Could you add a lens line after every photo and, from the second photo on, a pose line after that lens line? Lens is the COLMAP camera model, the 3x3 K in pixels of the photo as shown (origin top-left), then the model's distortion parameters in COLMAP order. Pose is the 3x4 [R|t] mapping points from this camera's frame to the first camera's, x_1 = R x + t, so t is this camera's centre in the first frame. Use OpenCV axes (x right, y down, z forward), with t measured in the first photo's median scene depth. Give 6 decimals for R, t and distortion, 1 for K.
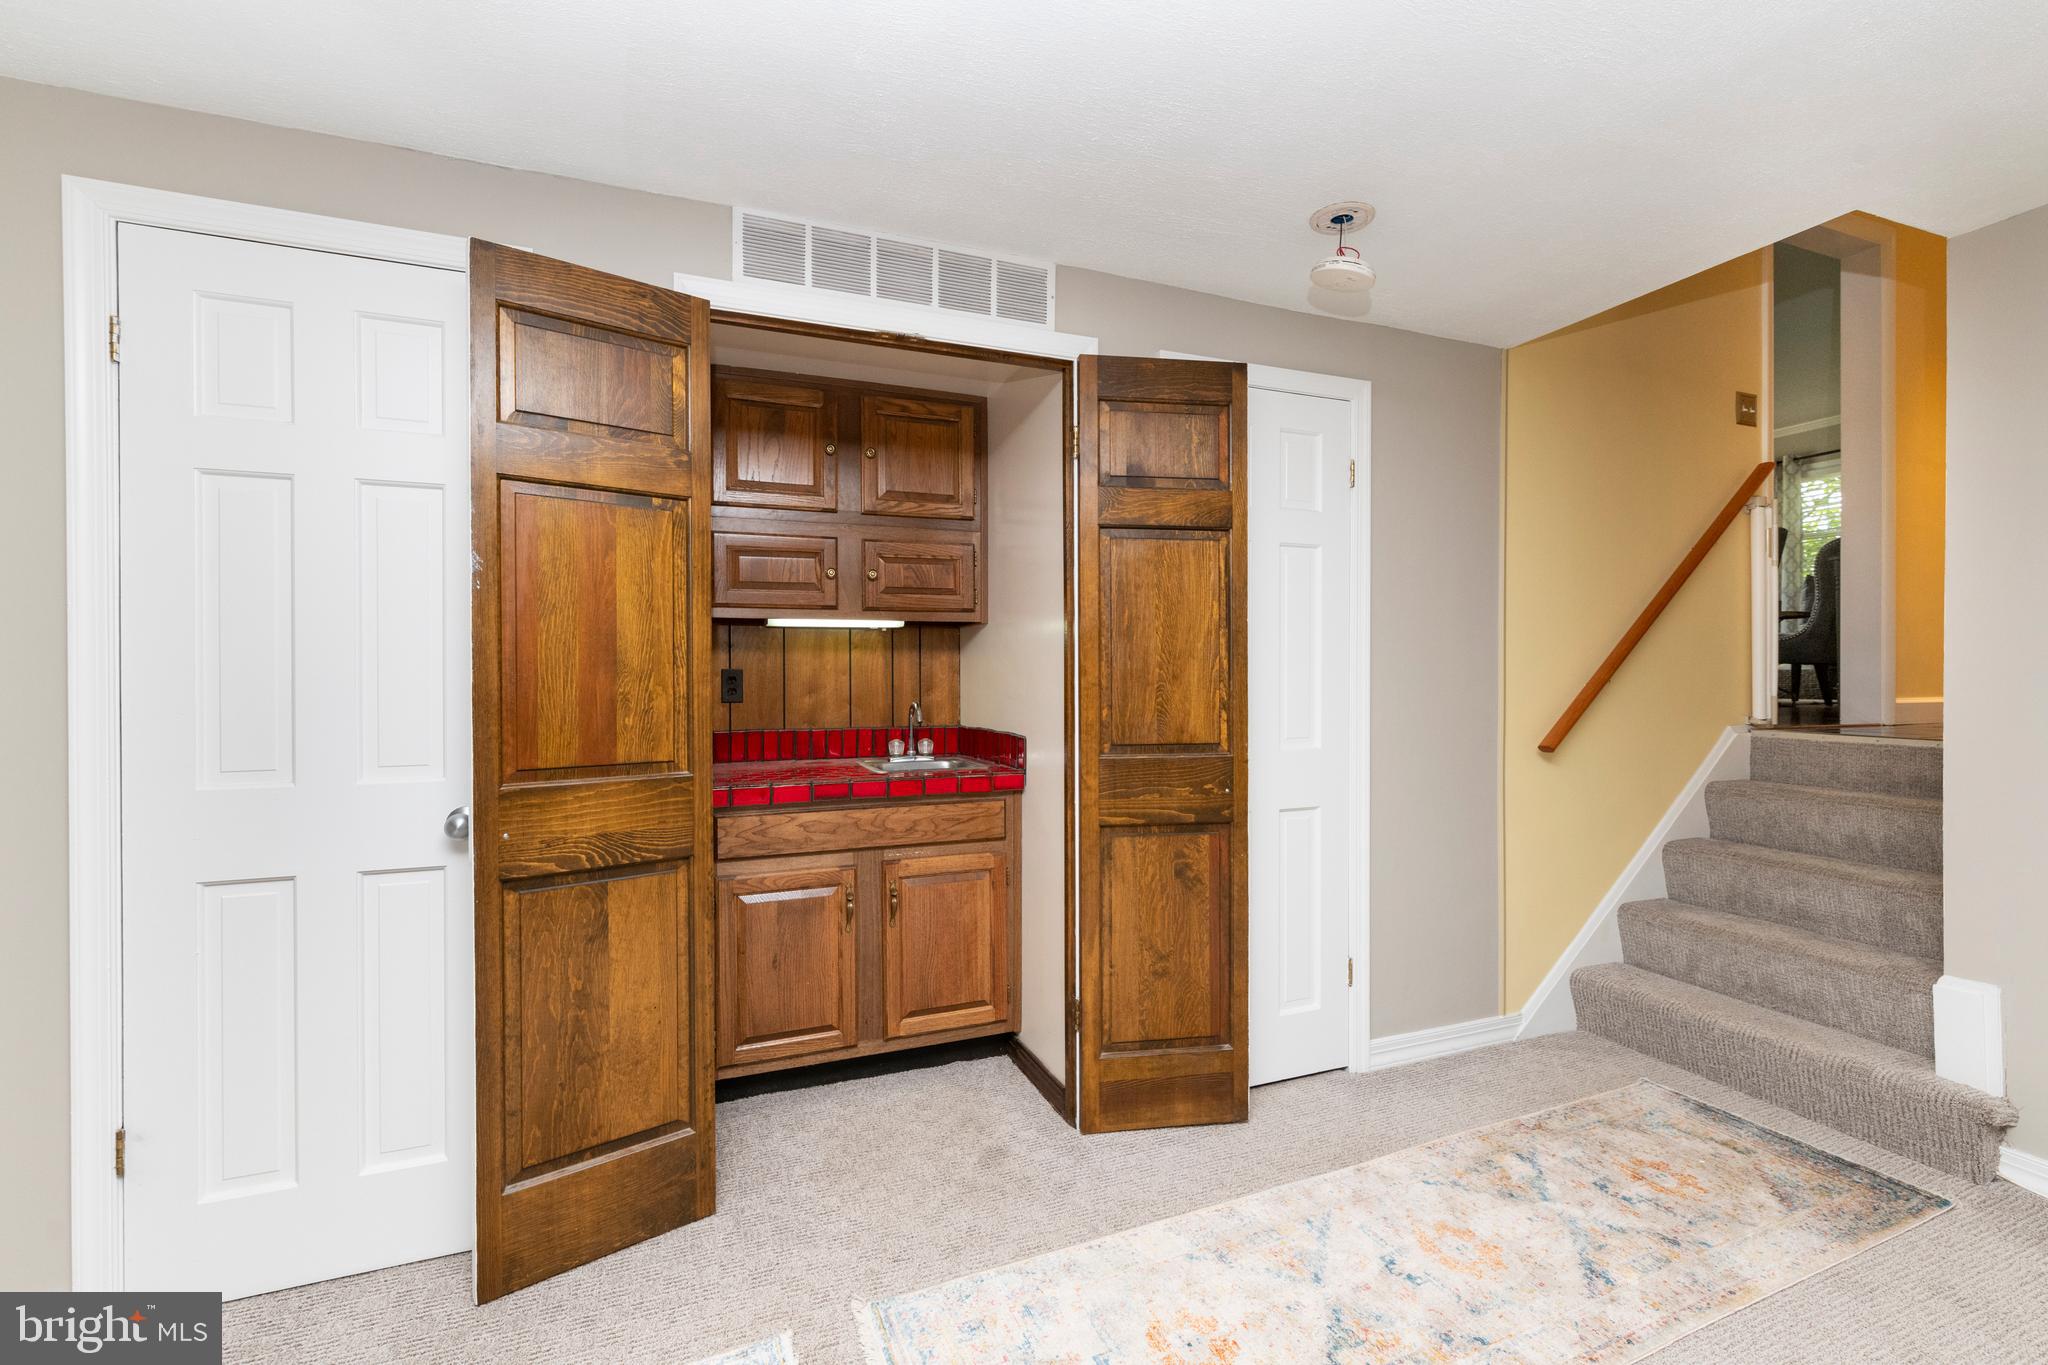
lens RADIAL K [[881.0, 0, 1024.0], [0, 881.0, 682.5], [0, 0, 1]] dist [-0.003494, -0.000493]
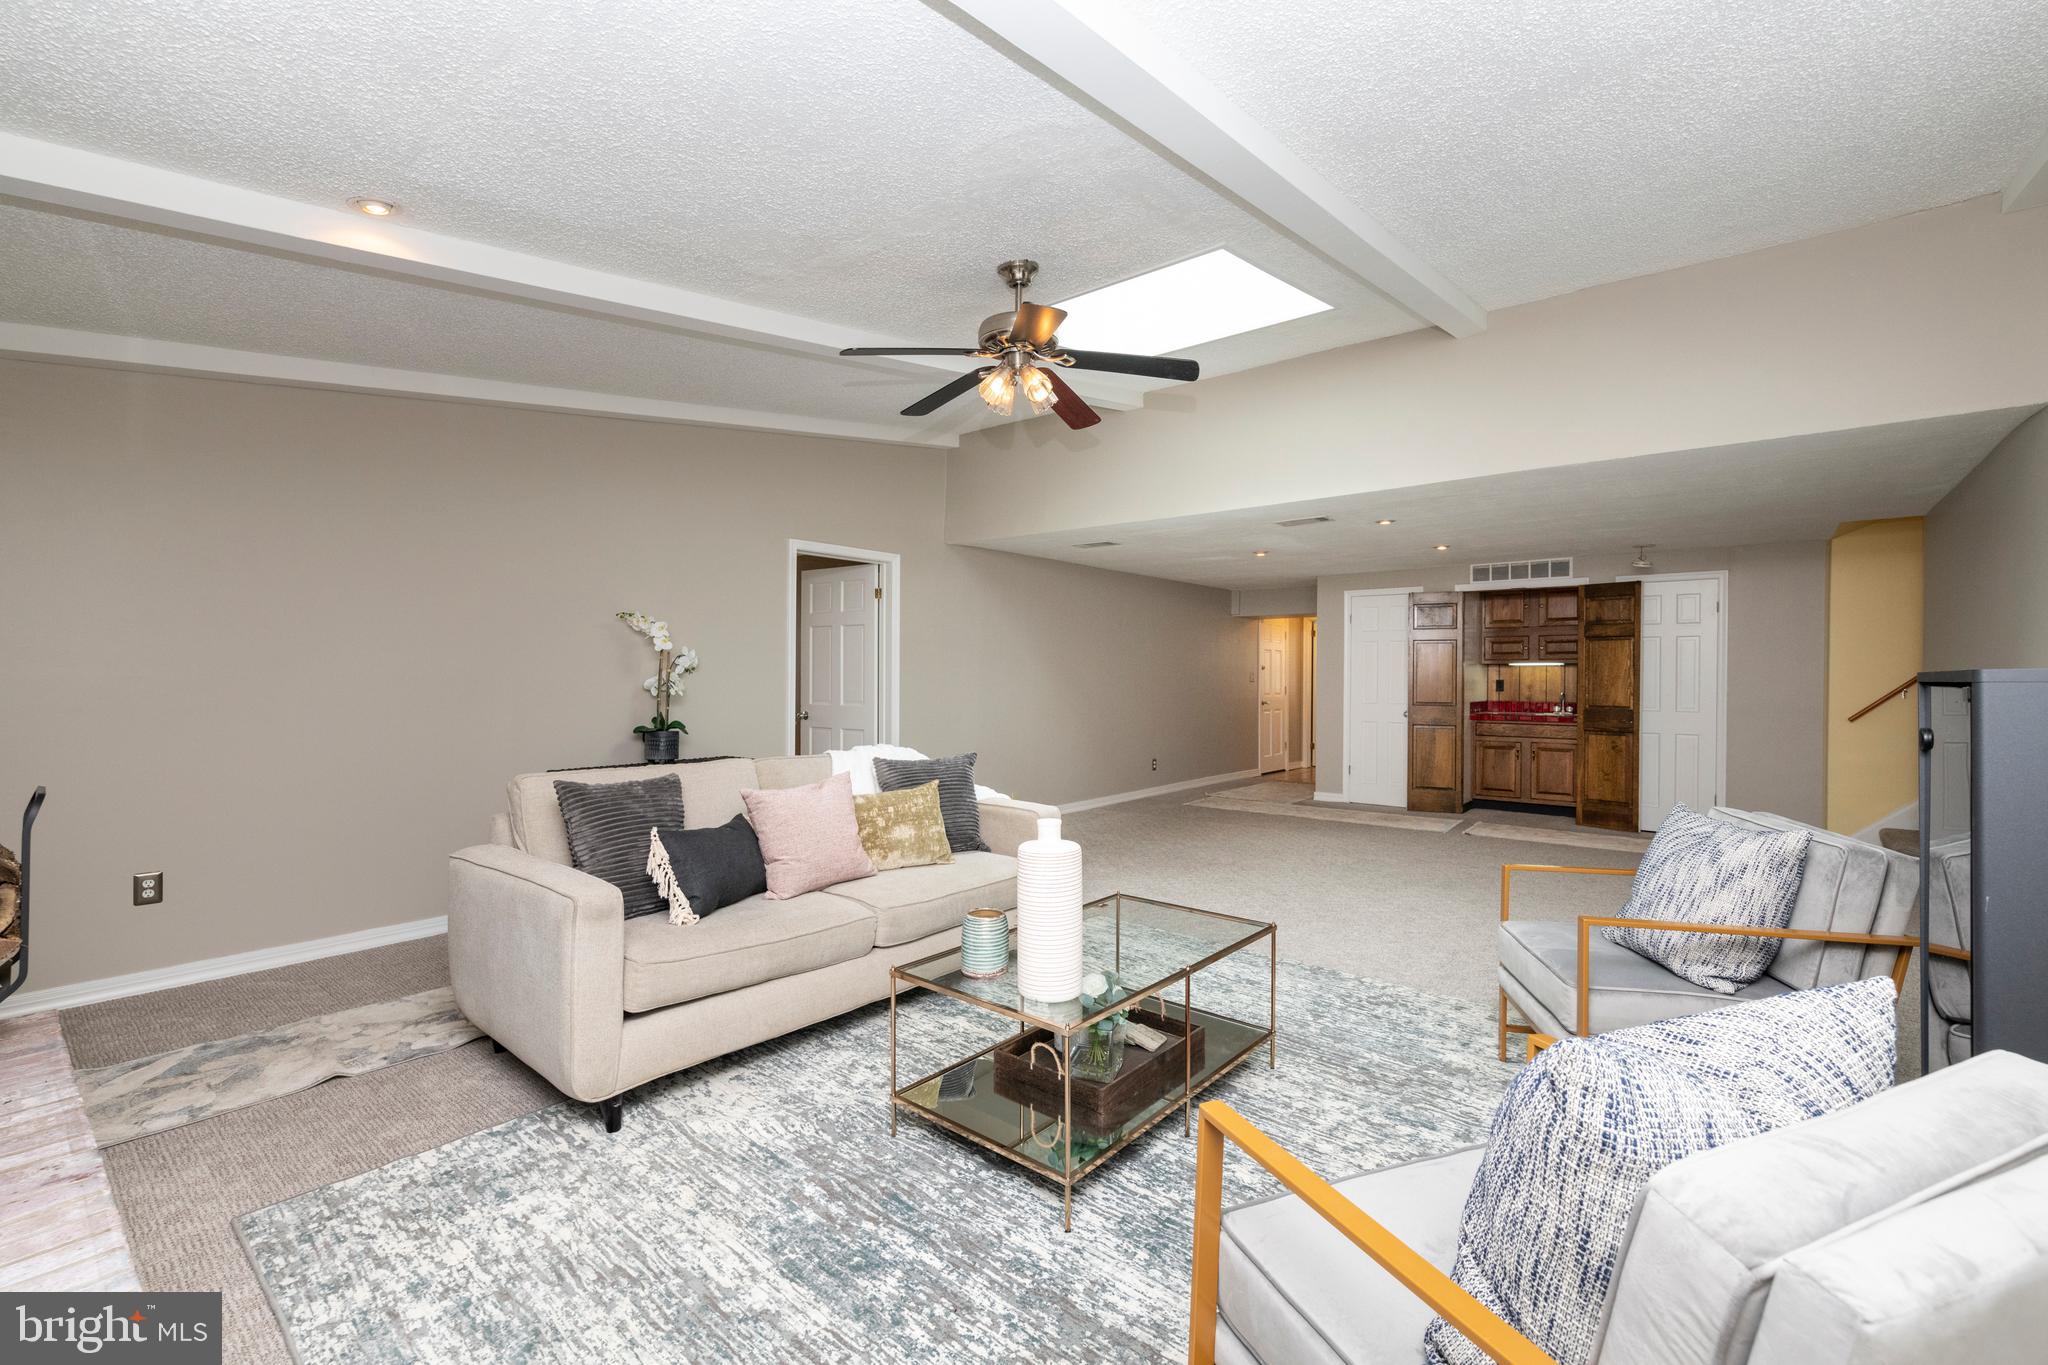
lens RADIAL K [[881.0, 0, 1024.0], [0, 881.0, 682.5], [0, 0, 1]] dist [-0.003494, -0.000493]
pose [[0.465920, 0.007089, -0.884798, 1.947168], [-0.013068, 0.999914, 0.001130, 0.010382], [0.884730, 0.011036, 0.465973, -2.277946]]
